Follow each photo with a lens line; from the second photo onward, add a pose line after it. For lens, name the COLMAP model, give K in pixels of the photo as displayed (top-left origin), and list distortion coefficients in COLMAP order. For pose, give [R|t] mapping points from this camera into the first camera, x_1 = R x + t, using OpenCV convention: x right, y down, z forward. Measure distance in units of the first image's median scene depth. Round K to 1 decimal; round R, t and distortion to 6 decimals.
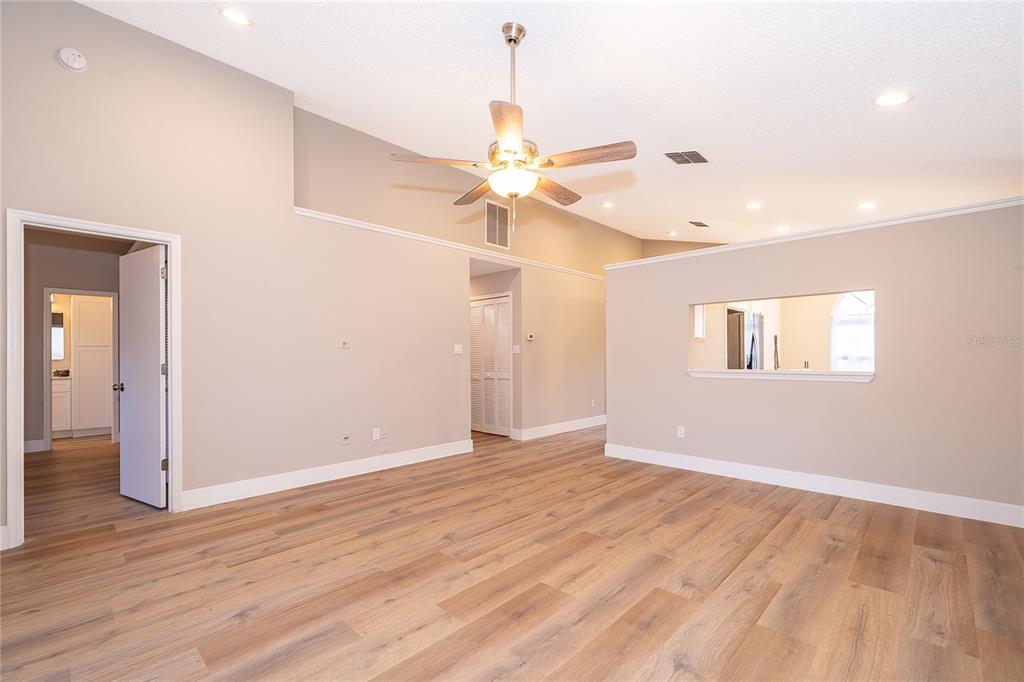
lens RADIAL K [[445.5, 0, 512.4], [0, 445.5, 355.8], [0, 0, 1]] dist [0.000425, -0.000275]
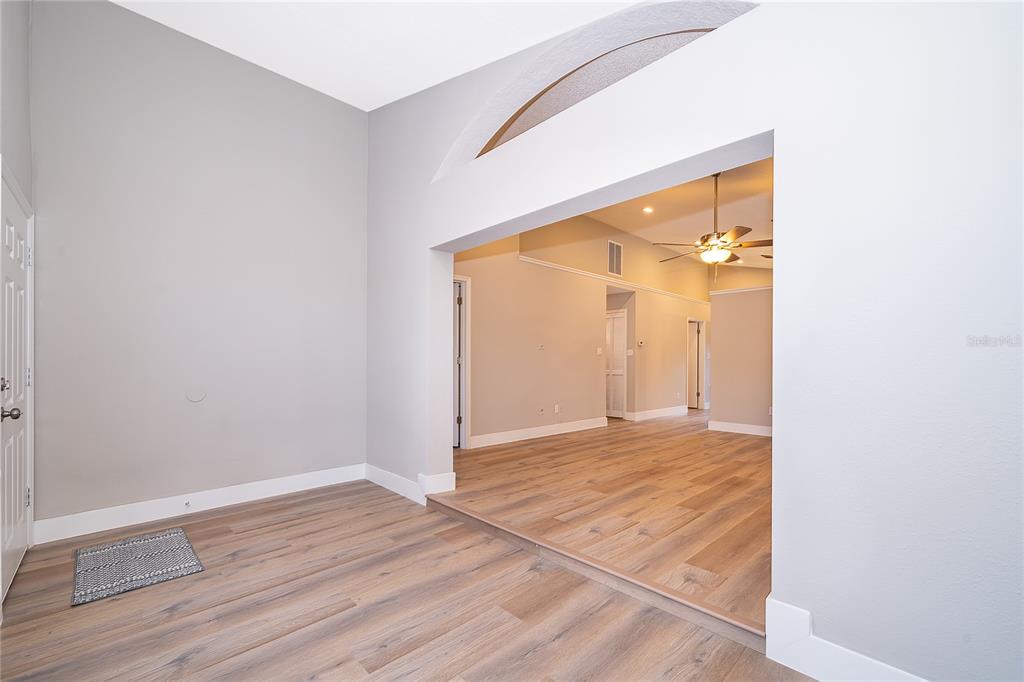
lens RADIAL K [[427.6, 0, 514.2], [0, 427.6, 363.6], [0, 0, 1]] dist [0.010292, -0.000039]
pose [[0.999034, 0.010926, -0.042567, -0.487981], [-0.010810, 0.999937, 0.002951, 0.031878], [0.042596, -0.002488, 0.999089, -0.504998]]
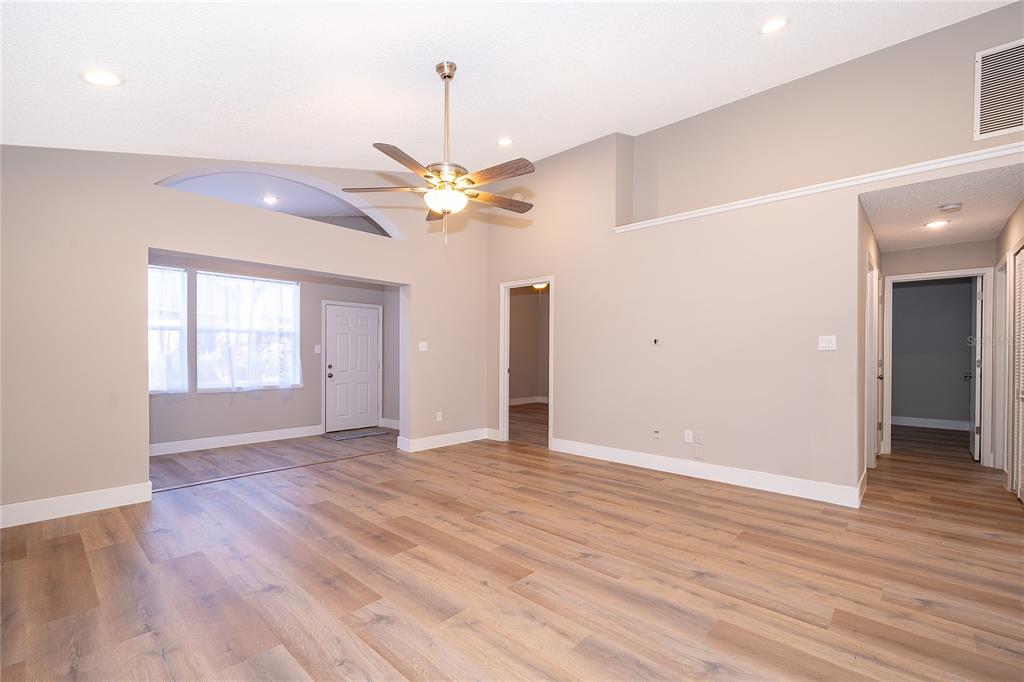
lens RADIAL K [[445.5, 0, 512.4], [0, 445.5, 355.8], [0, 0, 1]] dist [0.000425, -0.000275]
pose [[0.021227, 0.009443, -0.999730, 0.779148], [-0.004585, 0.999946, 0.009347, 0.000210], [0.999764, 0.004385, 0.021269, 0.771382]]
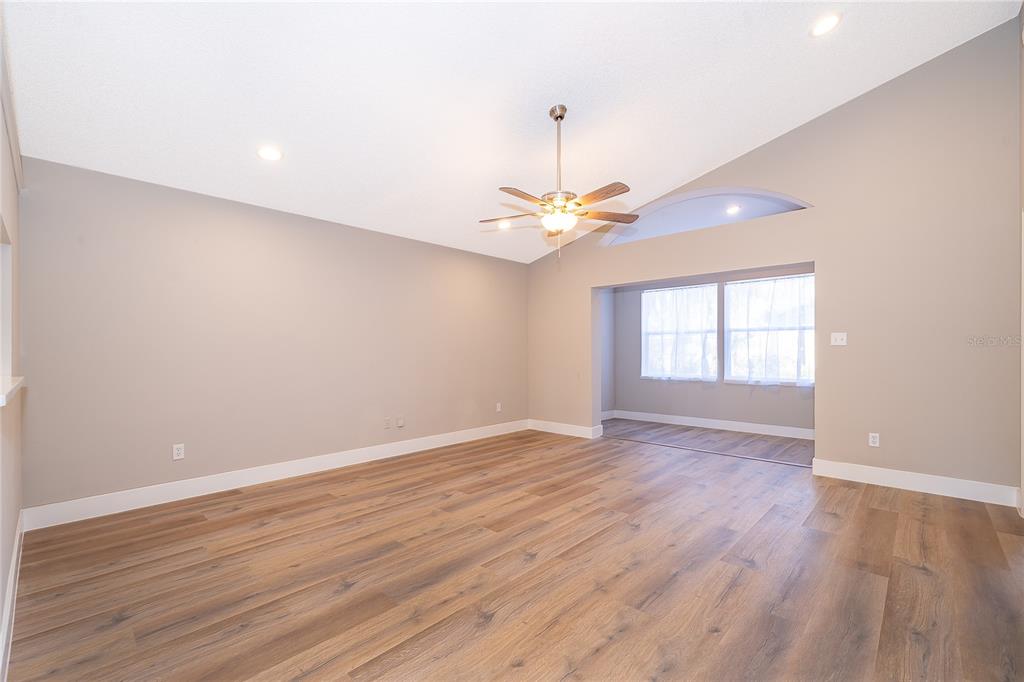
lens RADIAL K [[439.5, 0, 512.1], [0, 439.5, 348.2], [0, 0, 1]] dist [0.000891, 0.000073]
pose [[-0.999927, 0.009449, -0.007590, 0.109566], [0.009498, 0.999934, -0.006491, 0.005854], [0.007528, -0.006563, -0.999950, 1.587420]]
